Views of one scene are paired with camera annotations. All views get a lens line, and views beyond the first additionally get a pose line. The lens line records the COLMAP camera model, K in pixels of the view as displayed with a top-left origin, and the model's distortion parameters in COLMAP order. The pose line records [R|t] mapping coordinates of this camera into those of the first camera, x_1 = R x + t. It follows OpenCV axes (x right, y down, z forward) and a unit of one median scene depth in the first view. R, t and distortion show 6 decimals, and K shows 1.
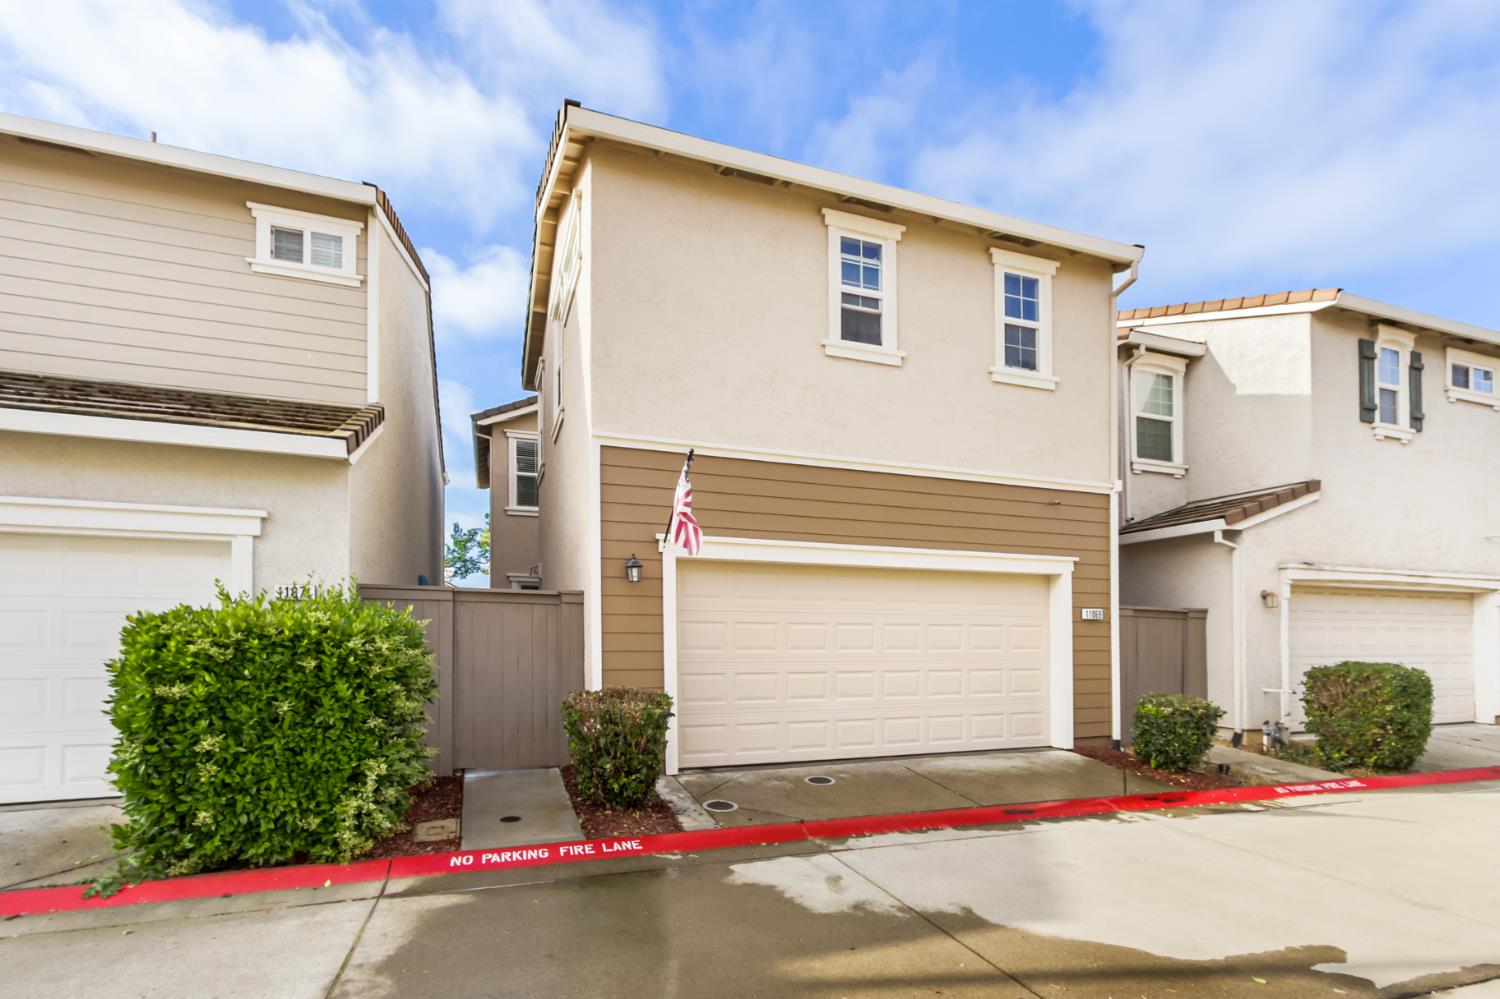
lens RADIAL K [[730.5, 0, 745.8], [0, 730.5, 646.1], [0, 0, 1]] dist [-0.000536, -0.000113]
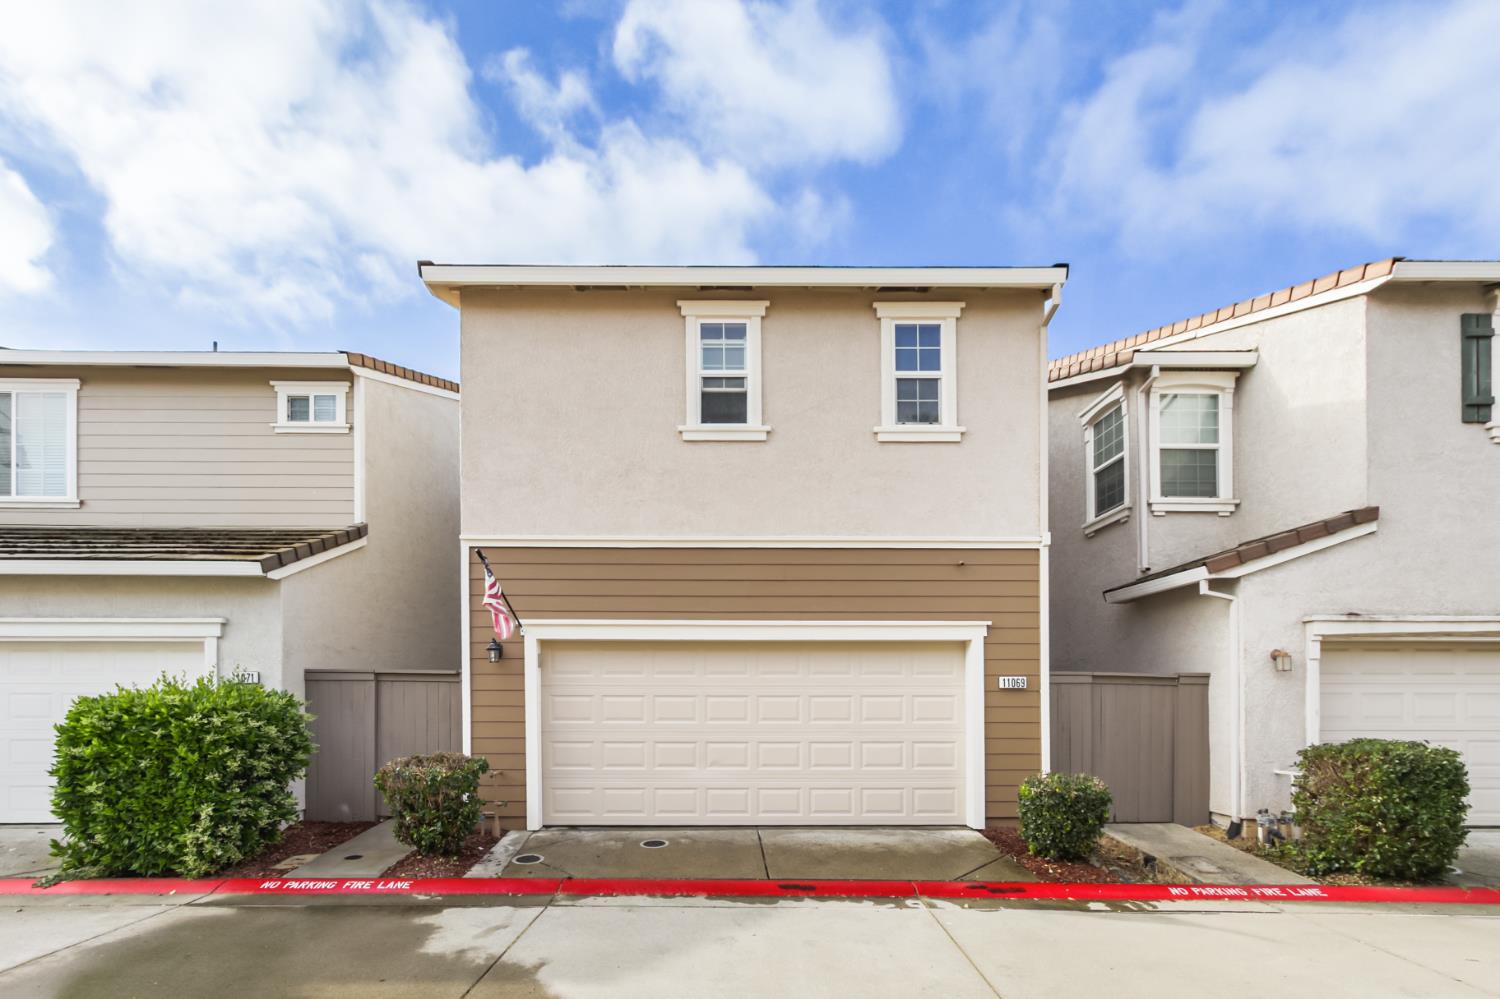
lens RADIAL K [[721.9, 0, 751.6], [0, 721.9, 715.2], [0, 0, 1]] dist [-0.000531, 0.000435]
pose [[0.941403, 0.003296, -0.337269, 0.526453], [-0.000104, 0.999955, 0.009484, -0.013088], [0.337285, -0.008893, 0.941361, 0.050511]]
